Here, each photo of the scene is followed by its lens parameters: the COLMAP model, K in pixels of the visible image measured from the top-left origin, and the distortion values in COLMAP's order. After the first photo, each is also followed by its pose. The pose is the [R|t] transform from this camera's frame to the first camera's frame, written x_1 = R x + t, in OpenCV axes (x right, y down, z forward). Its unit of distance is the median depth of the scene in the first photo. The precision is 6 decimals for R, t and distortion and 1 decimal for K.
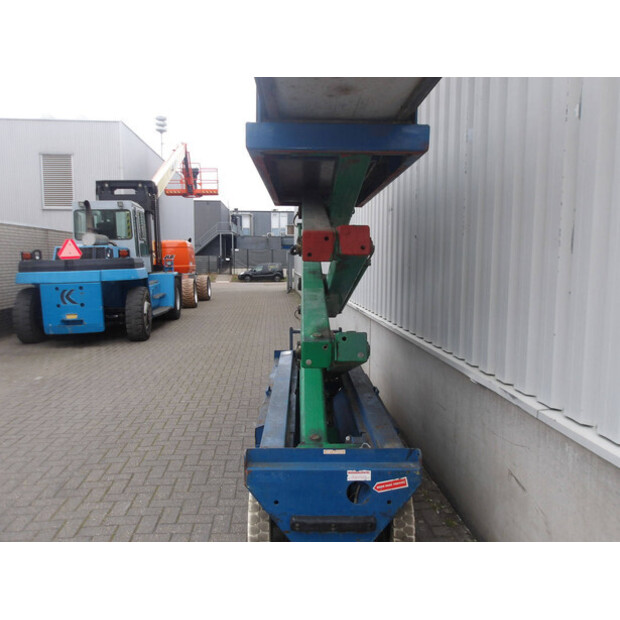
lens RADIAL K [[508.1, 0, 310.5], [0, 508.1, 309.6], [0, 0, 1]] dist [-0.001736, 0.003471]
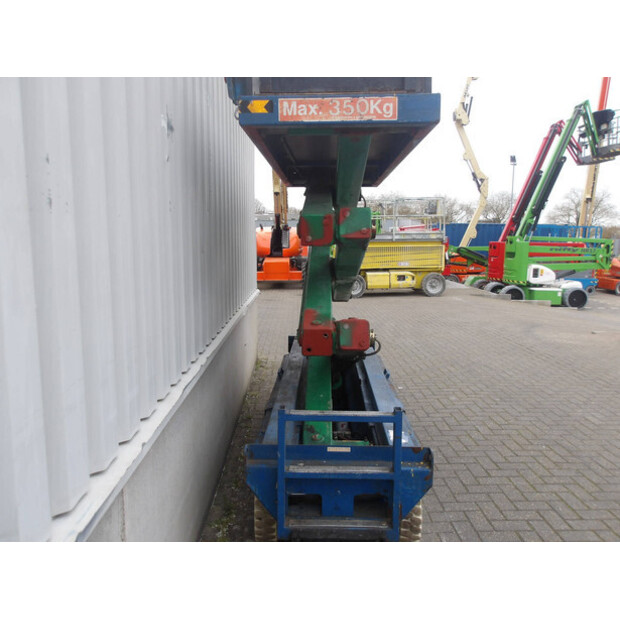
lens RADIAL K [[508.1, 0, 310.2], [0, 508.1, 310.9], [0, 0, 1]] dist [-0.001736, 0.003471]
pose [[-0.998769, -0.013408, 0.047762, 0.021720], [-0.001712, 0.971524, 0.236935, -0.198189], [-0.049578, 0.236561, -0.970351, 1.916405]]
